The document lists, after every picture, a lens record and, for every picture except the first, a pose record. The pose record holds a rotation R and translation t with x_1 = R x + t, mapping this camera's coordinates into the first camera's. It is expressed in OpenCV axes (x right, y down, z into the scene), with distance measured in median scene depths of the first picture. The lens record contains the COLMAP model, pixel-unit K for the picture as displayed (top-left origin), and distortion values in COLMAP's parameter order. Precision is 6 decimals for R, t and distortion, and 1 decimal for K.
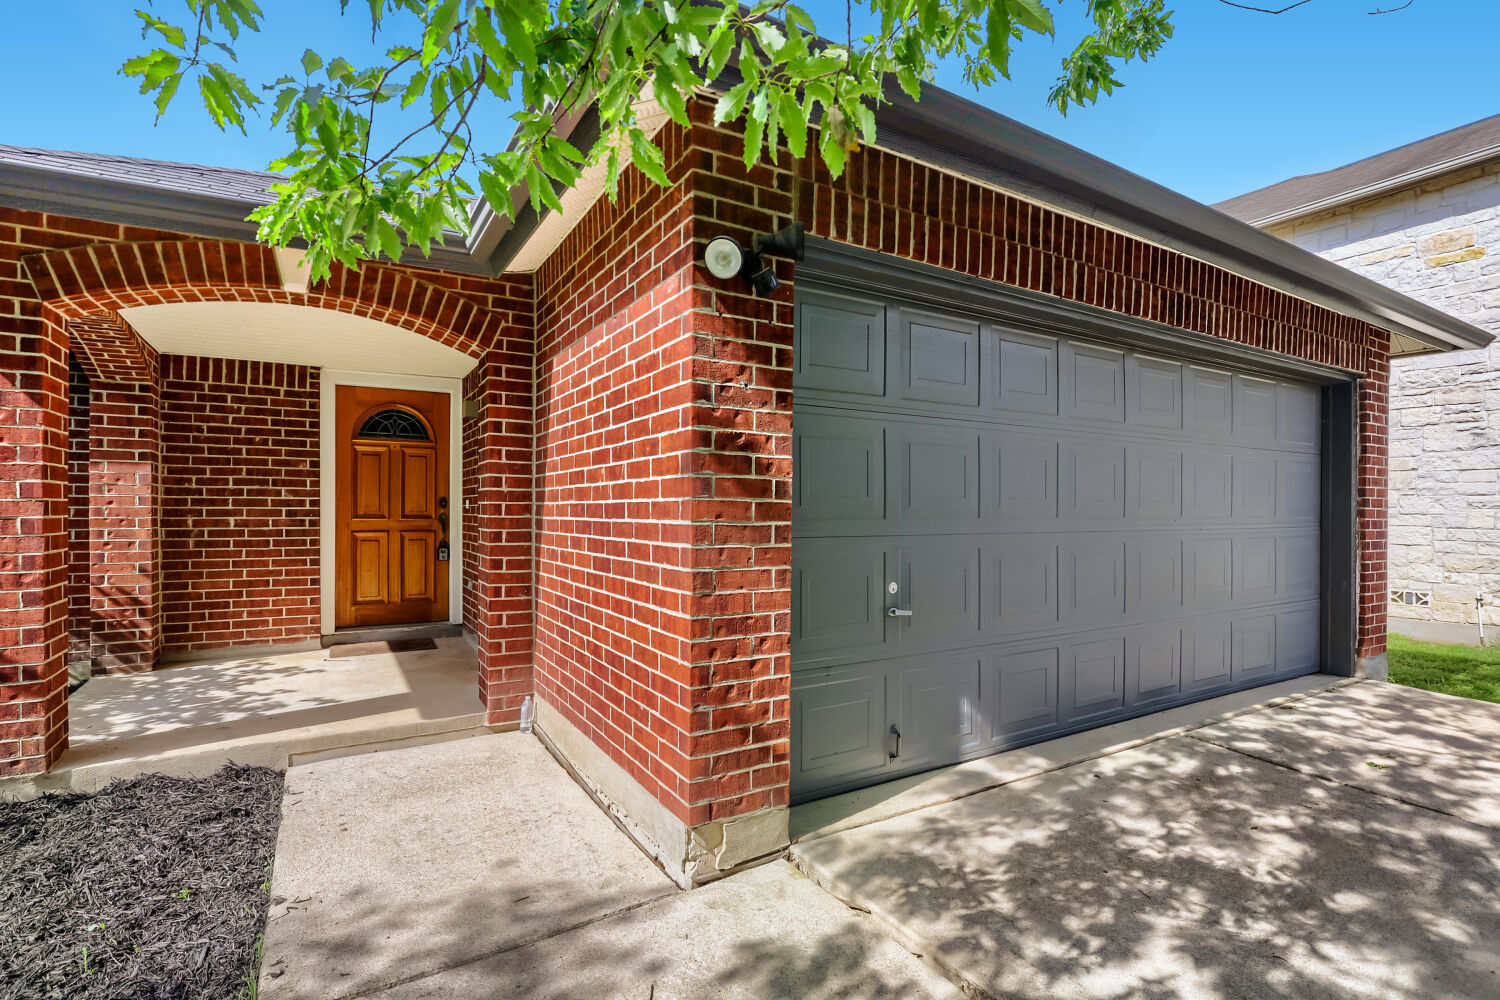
lens RADIAL K [[682.8, 0, 761.6], [0, 682.8, 515.4], [0, 0, 1]] dist [-0.020347, 0.000620]
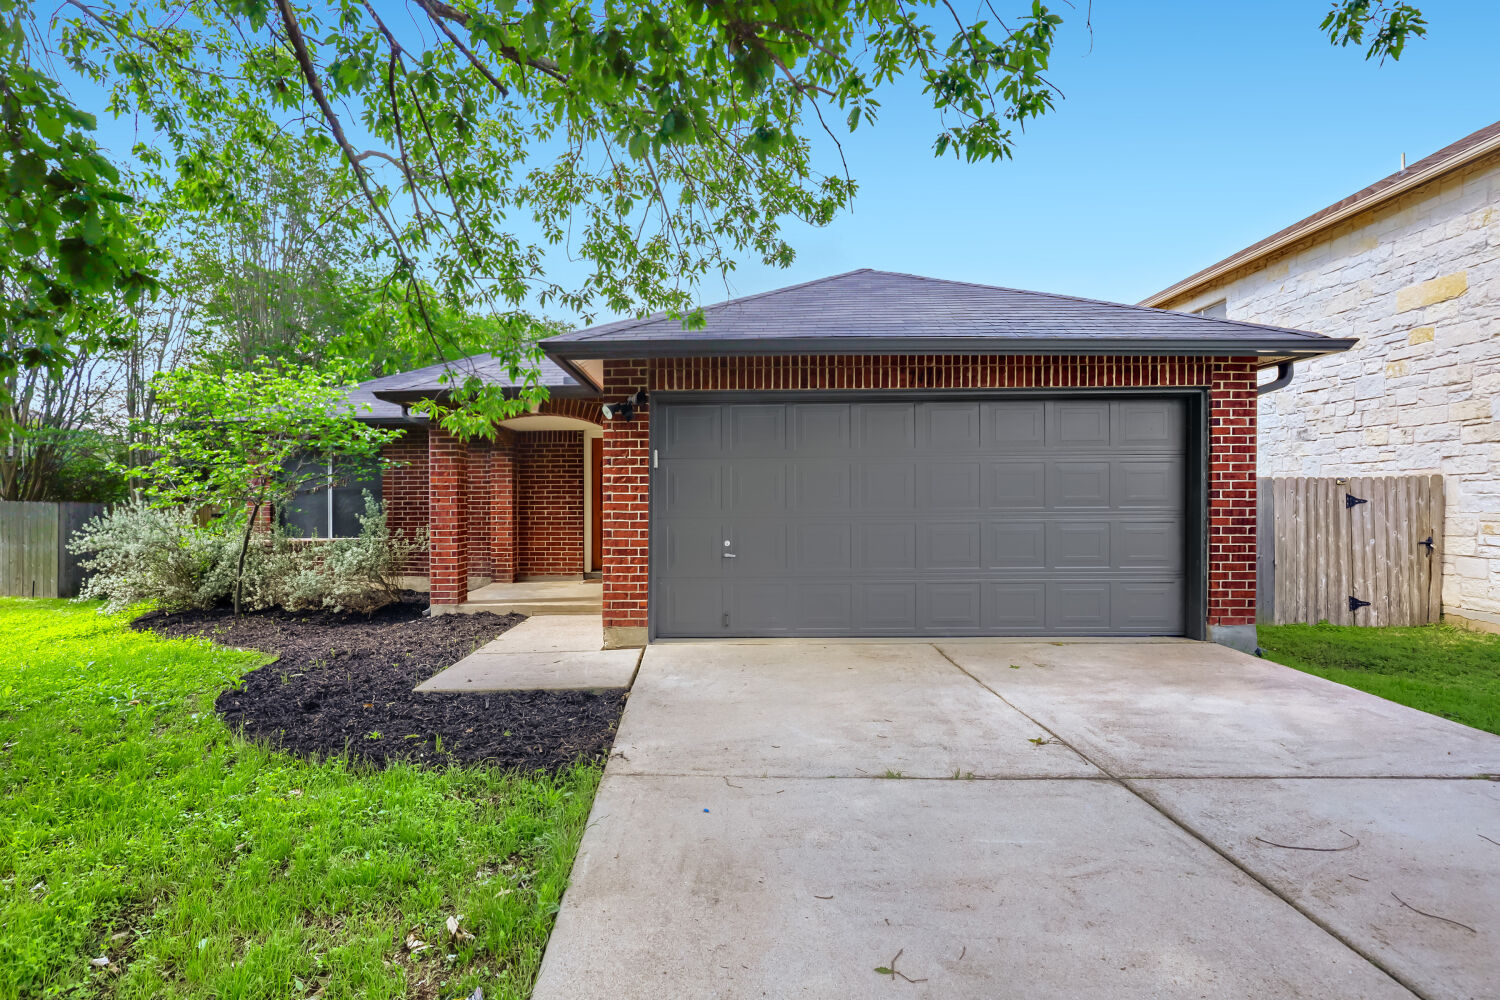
lens RADIAL K [[682.8, 0, 742.0], [0, 682.8, 497.4], [0, 0, 1]] dist [-0.020347, 0.000620]
pose [[0.856256, -0.013781, -0.516368, 0.800941], [0.005783, 0.999837, -0.017095, 0.002761], [0.516519, 0.011651, 0.856196, -0.456112]]
